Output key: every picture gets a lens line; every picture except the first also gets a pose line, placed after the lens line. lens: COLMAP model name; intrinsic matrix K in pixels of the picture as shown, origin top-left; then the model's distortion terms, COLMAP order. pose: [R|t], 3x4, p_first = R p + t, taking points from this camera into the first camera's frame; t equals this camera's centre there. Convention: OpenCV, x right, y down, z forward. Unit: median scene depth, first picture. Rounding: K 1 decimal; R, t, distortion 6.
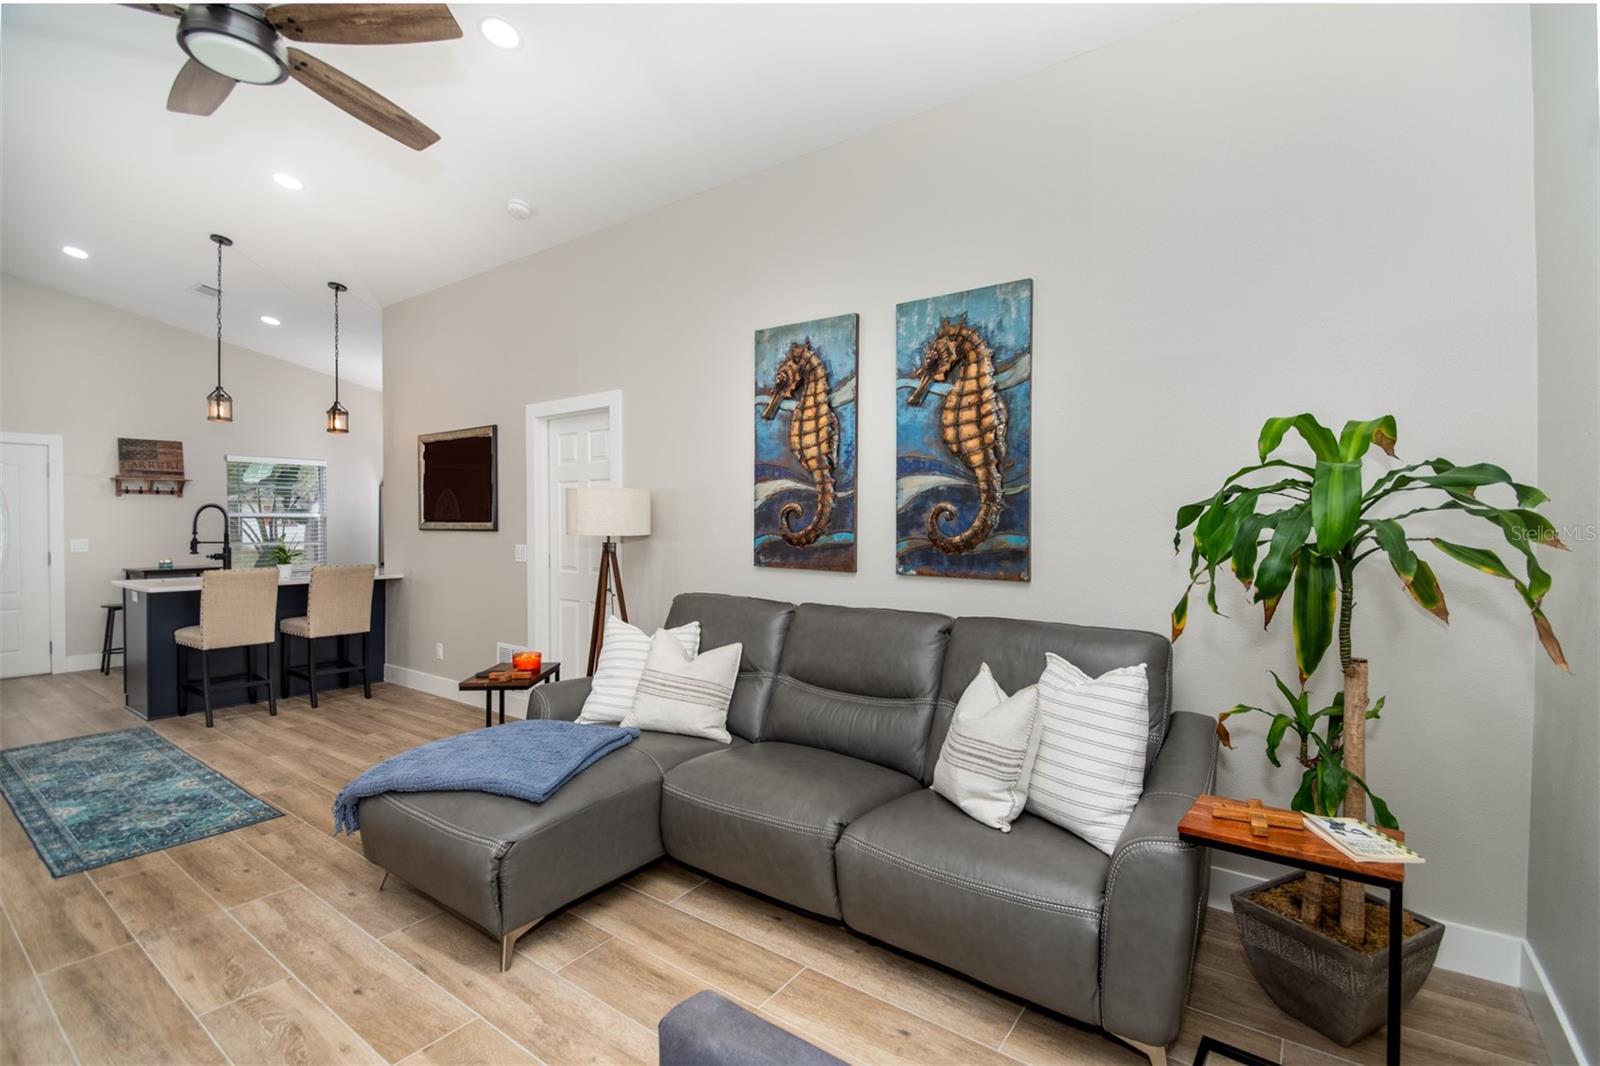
lens RADIAL K [[715.0, 0, 804.3], [0, 715.0, 519.0], [0, 0, 1]] dist [-0.013286, -0.004056]
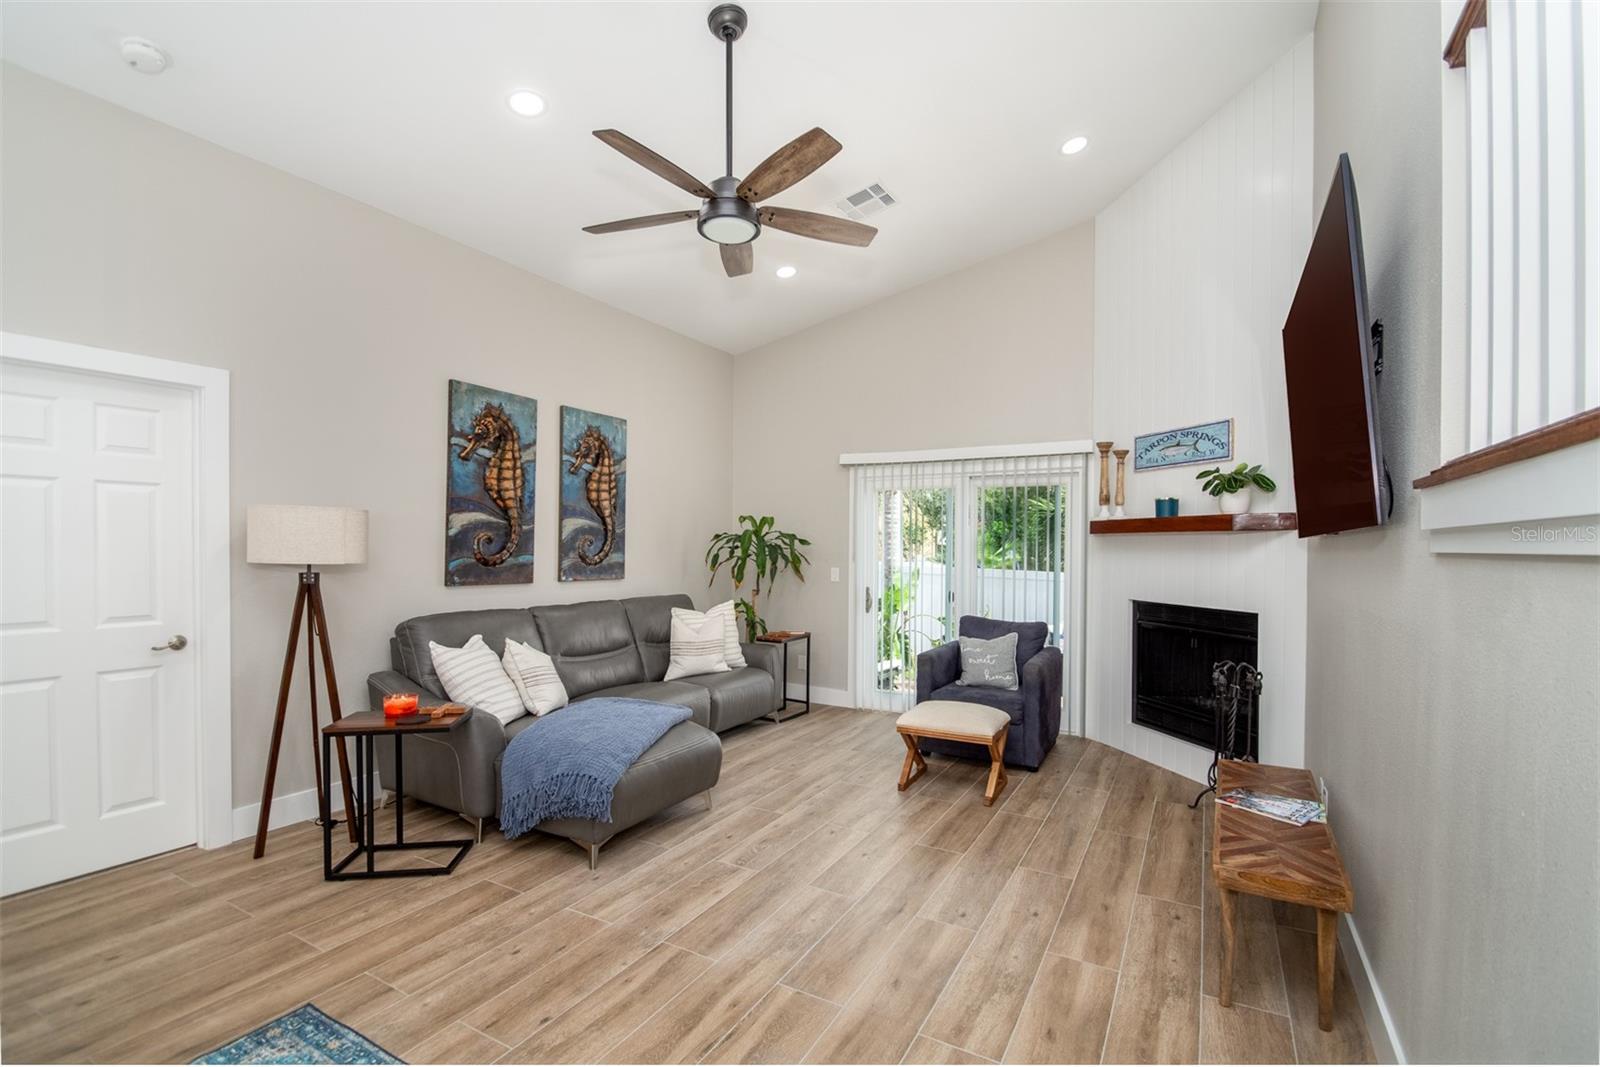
lens RADIAL K [[715.0, 0, 825.0], [0, 715.0, 561.2], [0, 0, 1]] dist [-0.013286, -0.004056]
pose [[-0.126806, -0.022250, 0.991678, -1.464581], [-0.011948, 0.999710, 0.020902, -0.005702], [-0.991856, -0.009199, -0.127035, 0.635280]]
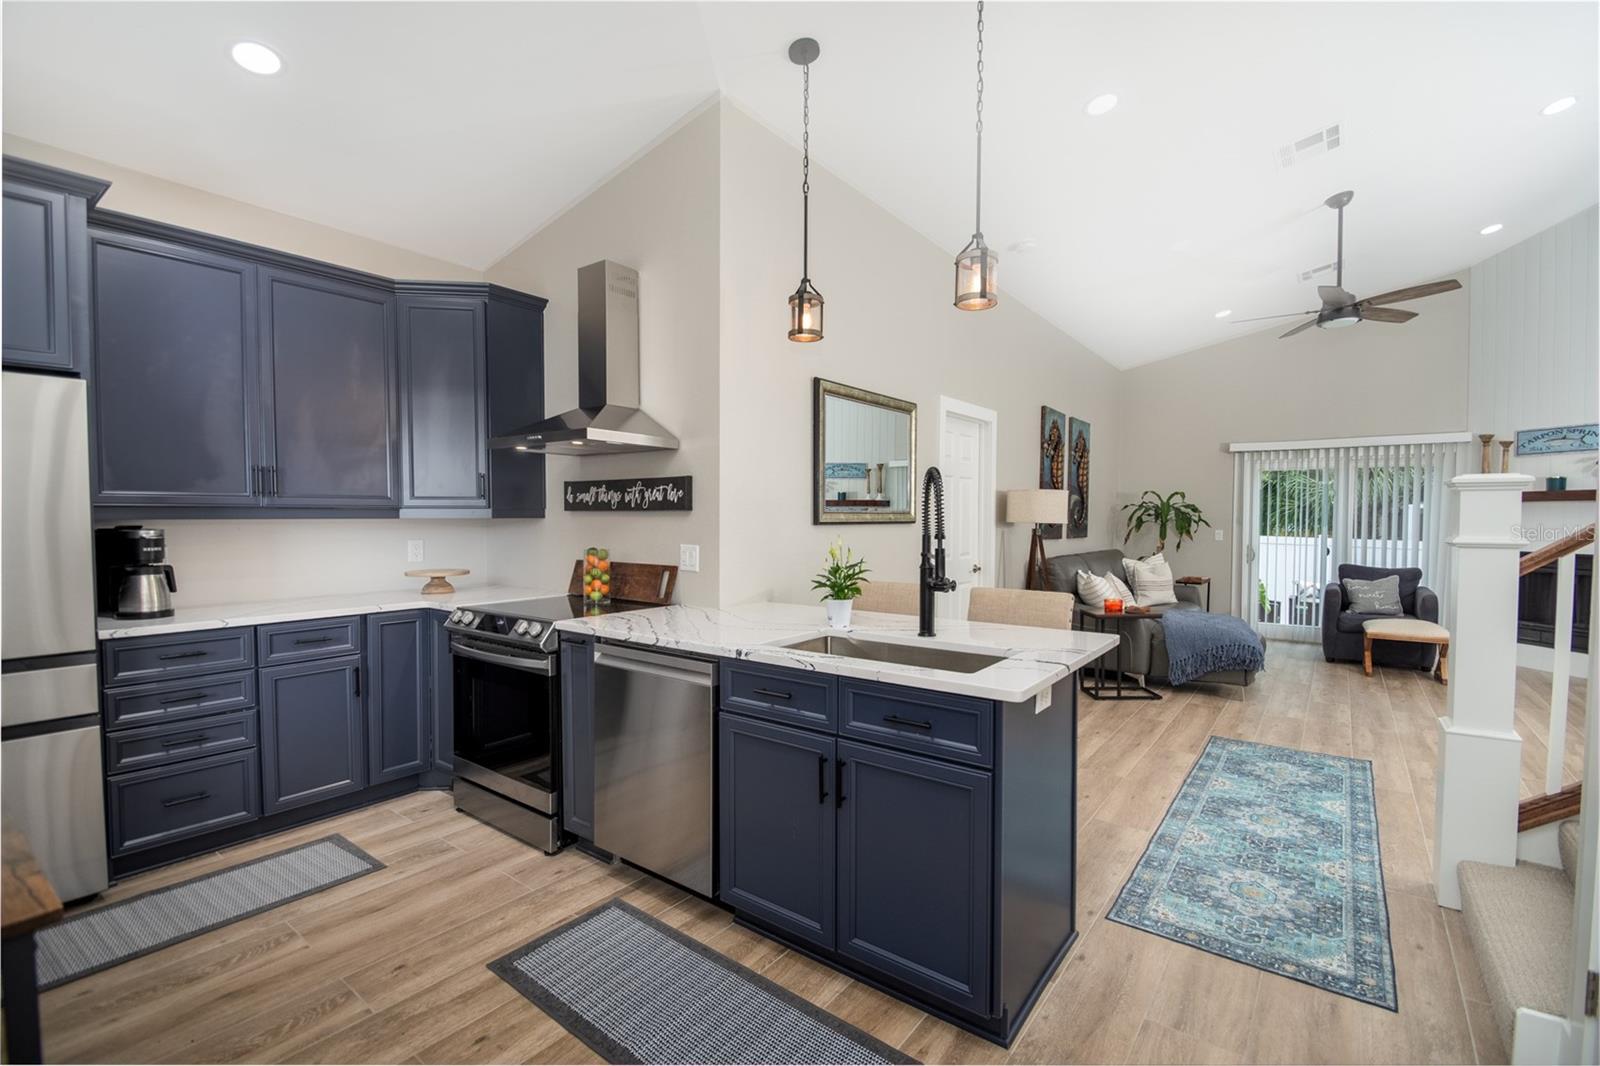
lens RADIAL K [[715.0, 0, 801.5], [0, 715.0, 532.1], [0, 0, 1]] dist [-0.013286, -0.004056]
pose [[0.033172, -0.020378, 0.999242, -2.130300], [-0.008315, 0.999752, 0.020664, 0.020086], [-0.999415, -0.008994, 0.032994, 1.771645]]
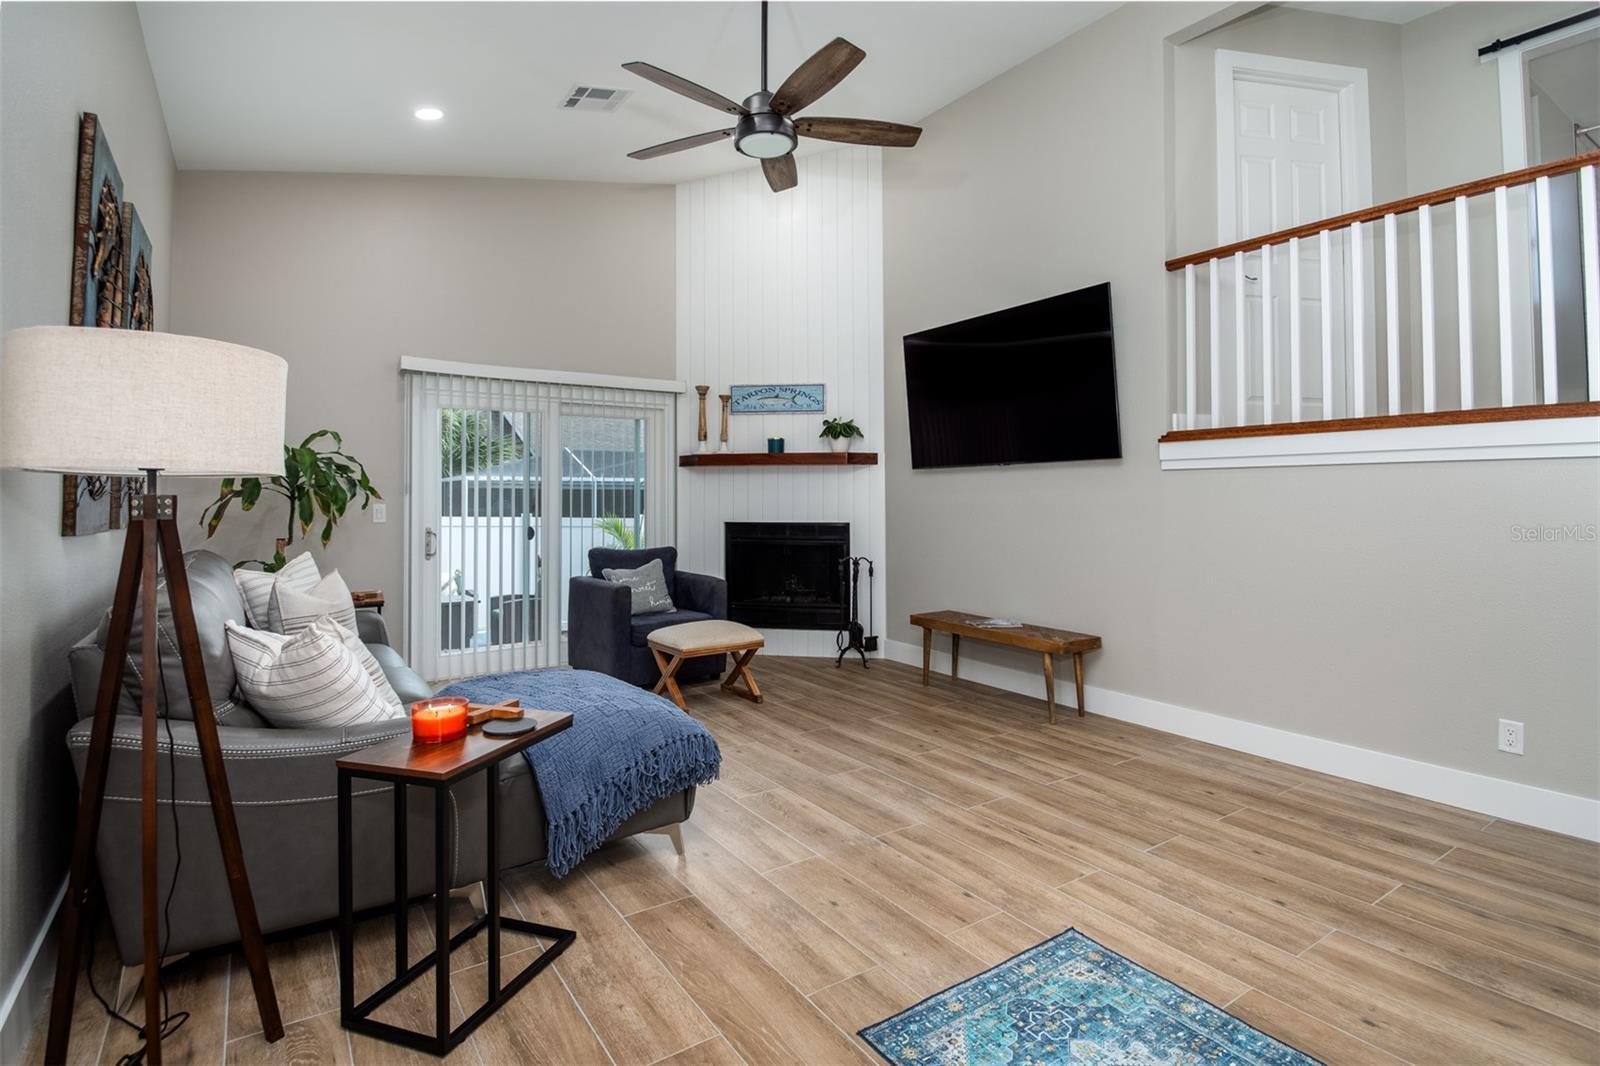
lens RADIAL K [[788.3, 0, 816.8], [0, 788.3, 482.6], [0, 0, 1]] dist [-0.005668, -0.001030]
pose [[-0.941347, 0.008099, 0.337342, -0.922619], [-0.000045, 0.999709, -0.024126, 0.048175], [-0.337439, -0.022726, -0.941073, 1.580904]]
